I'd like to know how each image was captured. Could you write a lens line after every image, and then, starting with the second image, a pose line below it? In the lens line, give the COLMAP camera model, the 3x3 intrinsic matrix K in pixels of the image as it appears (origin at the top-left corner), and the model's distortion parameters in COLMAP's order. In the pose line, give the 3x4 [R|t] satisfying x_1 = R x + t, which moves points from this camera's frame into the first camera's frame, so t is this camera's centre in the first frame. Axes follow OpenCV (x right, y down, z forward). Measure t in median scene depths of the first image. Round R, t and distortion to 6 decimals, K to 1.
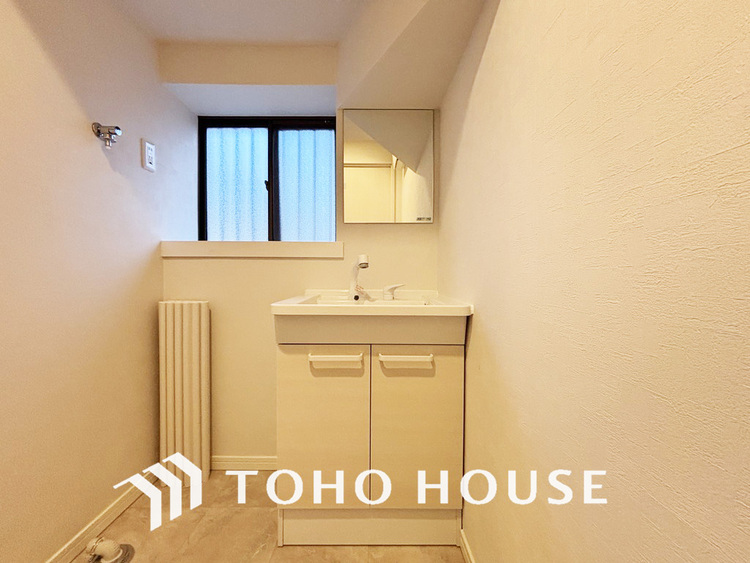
lens RADIAL K [[299.7, 0, 375.0], [0, 299.7, 281.5], [0, 0, 1]] dist [0.001692, 0.000136]
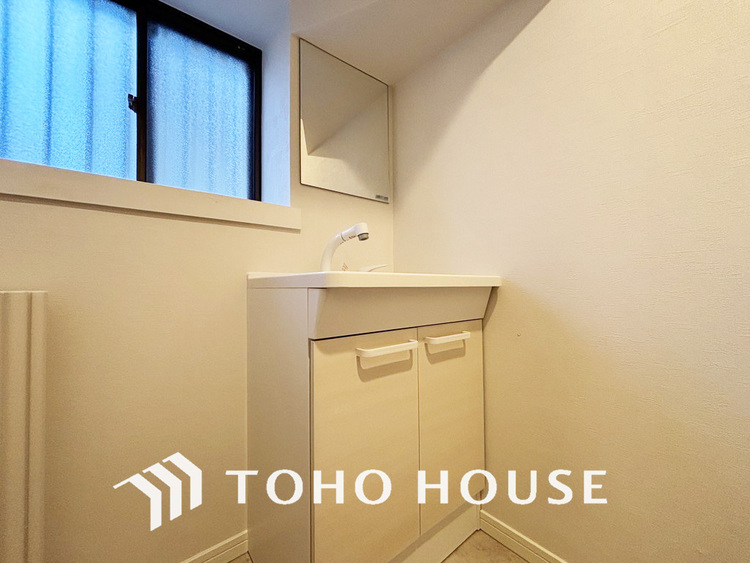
lens RADIAL K [[299.7, 0, 375.0], [0, 299.7, 281.5], [0, 0, 1]] dist [0.001692, 0.000136]
pose [[0.783130, -0.002275, 0.621854, -0.602476], [0.027889, 0.999116, -0.031467, 0.108847], [-0.621232, 0.041986, 0.782501, 0.432087]]
